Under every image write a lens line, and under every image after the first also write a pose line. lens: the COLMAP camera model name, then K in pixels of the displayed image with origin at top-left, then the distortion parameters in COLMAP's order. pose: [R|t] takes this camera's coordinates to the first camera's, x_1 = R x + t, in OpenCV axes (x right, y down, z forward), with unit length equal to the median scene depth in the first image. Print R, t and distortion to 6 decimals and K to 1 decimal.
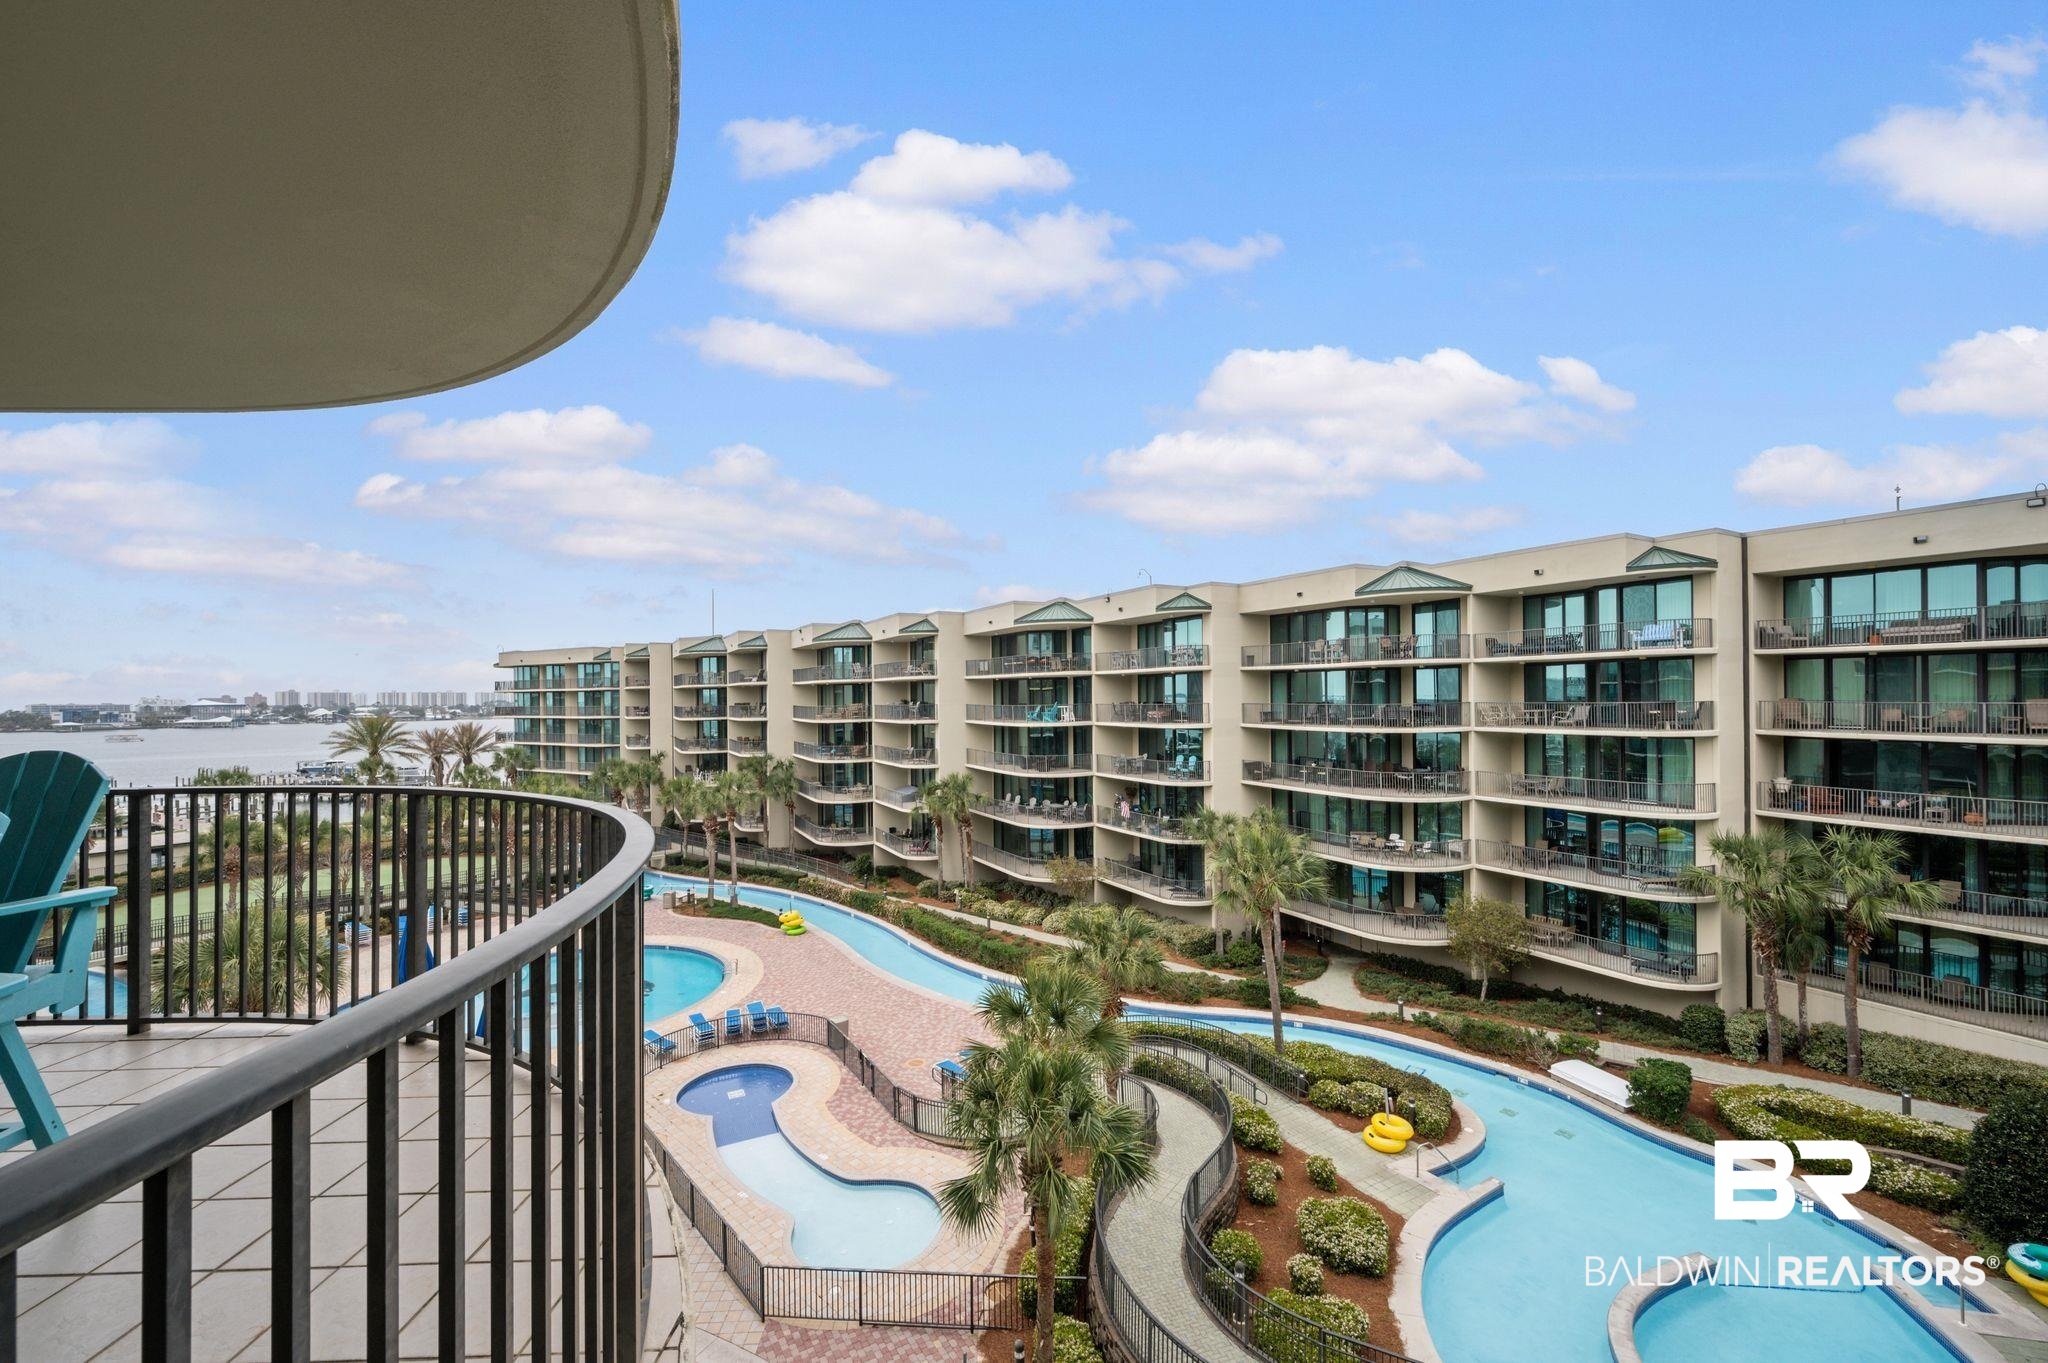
lens RADIAL K [[807.6, 0, 1026.5], [0, 807.6, 695.2], [0, 0, 1]] dist [-0.001630, -0.000095]
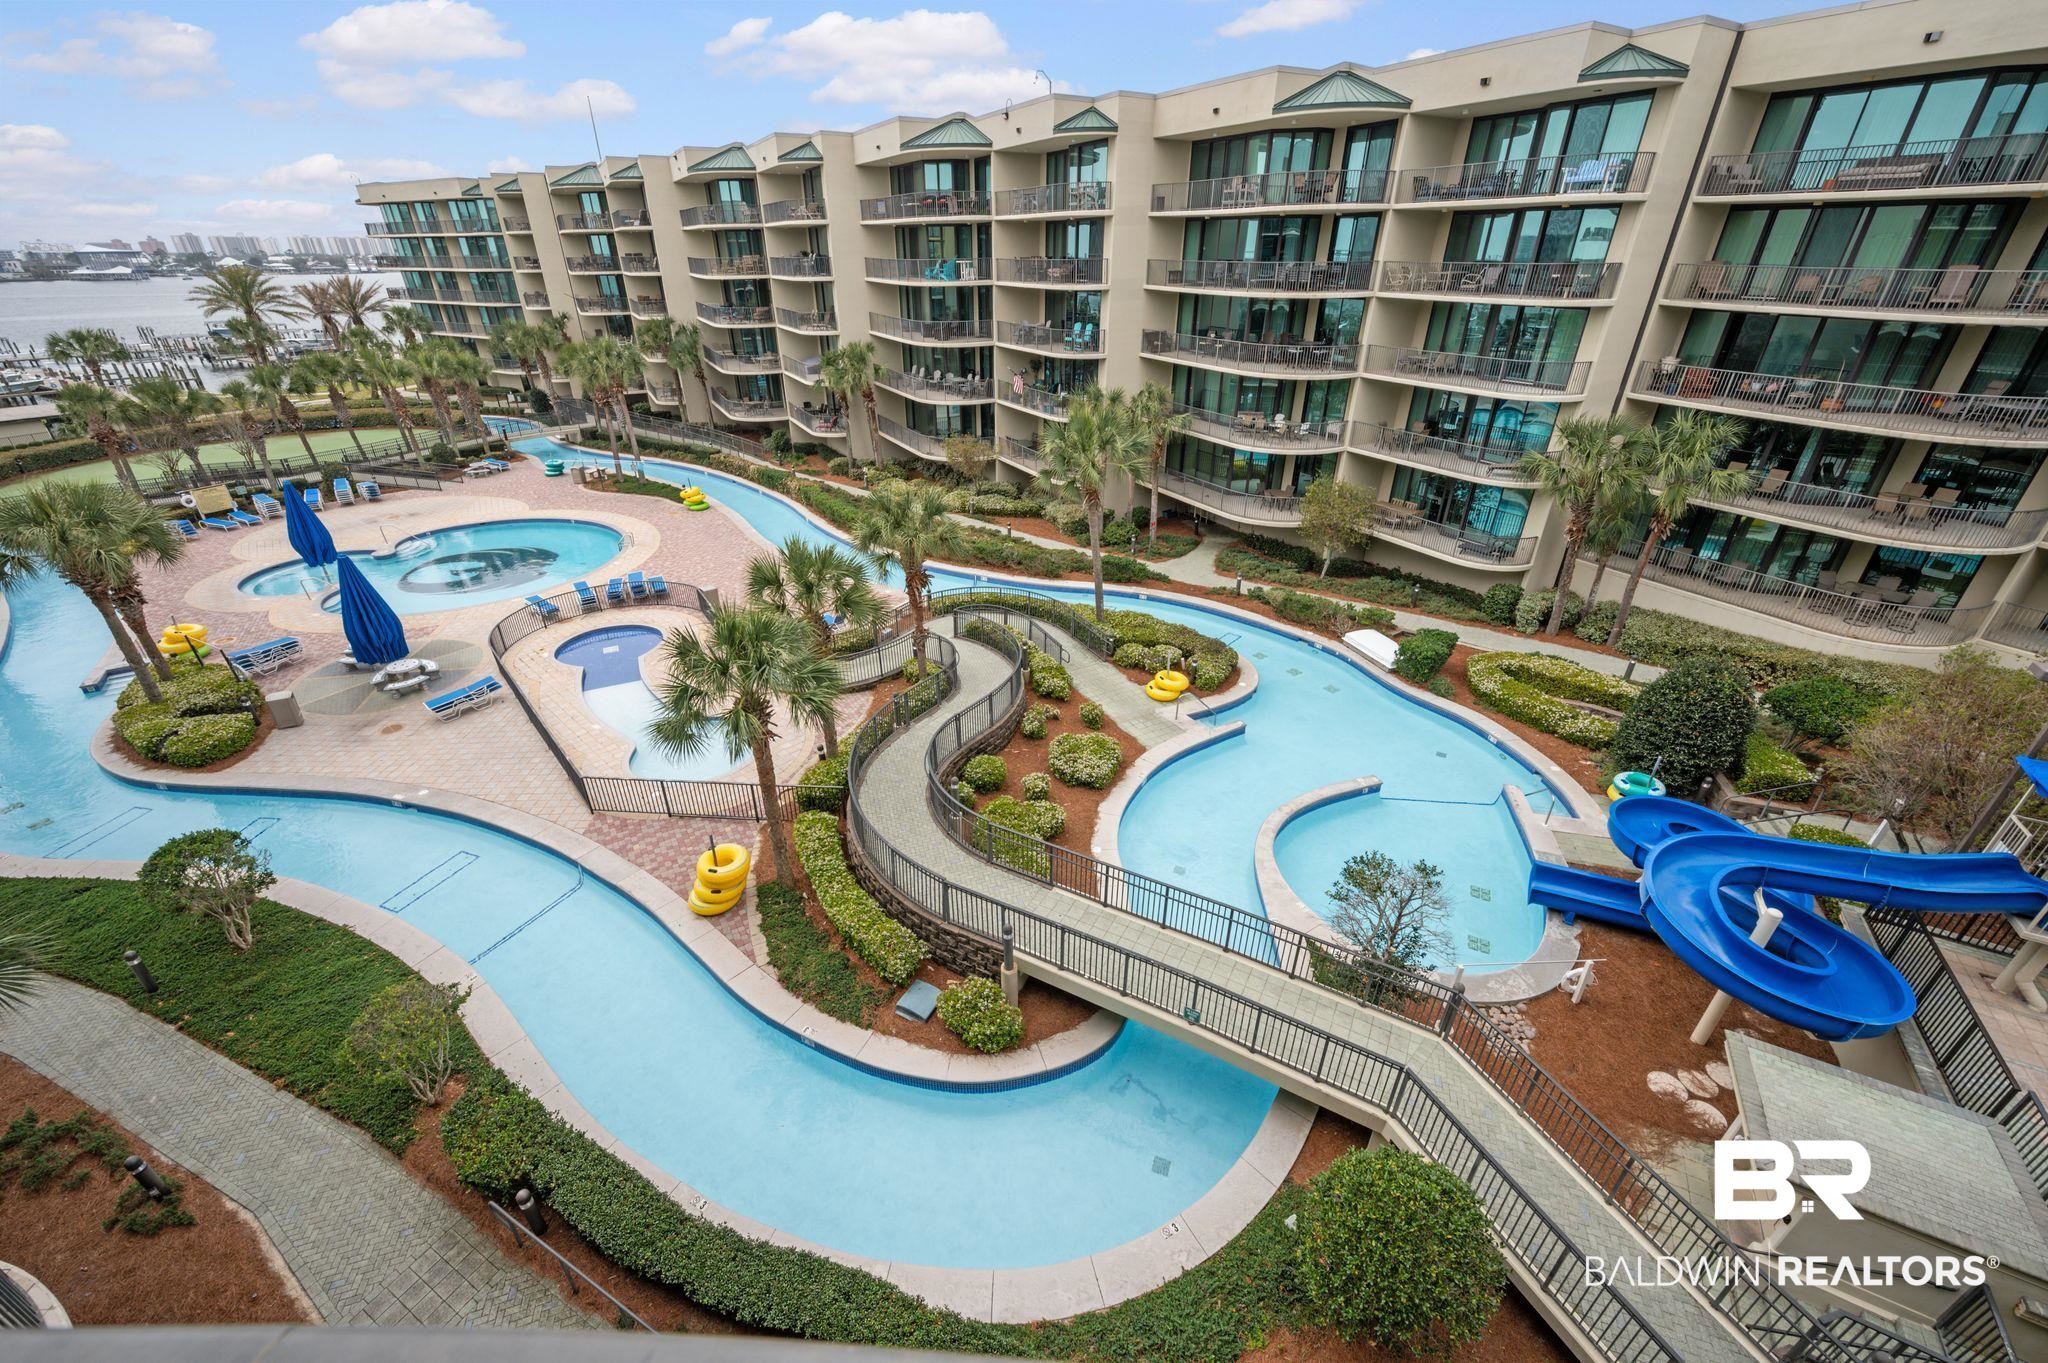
lens RADIAL K [[800.0, 0, 1022.4], [0, 800.0, 684.6], [0, 0, 1]] dist [-0.003059, -0.000334]
pose [[0.999942, 0.009742, 0.004653, 0.143931], [-0.010781, 0.877736, 0.479022, 0.000895], [0.000582, -0.479045, 0.877790, 0.004749]]
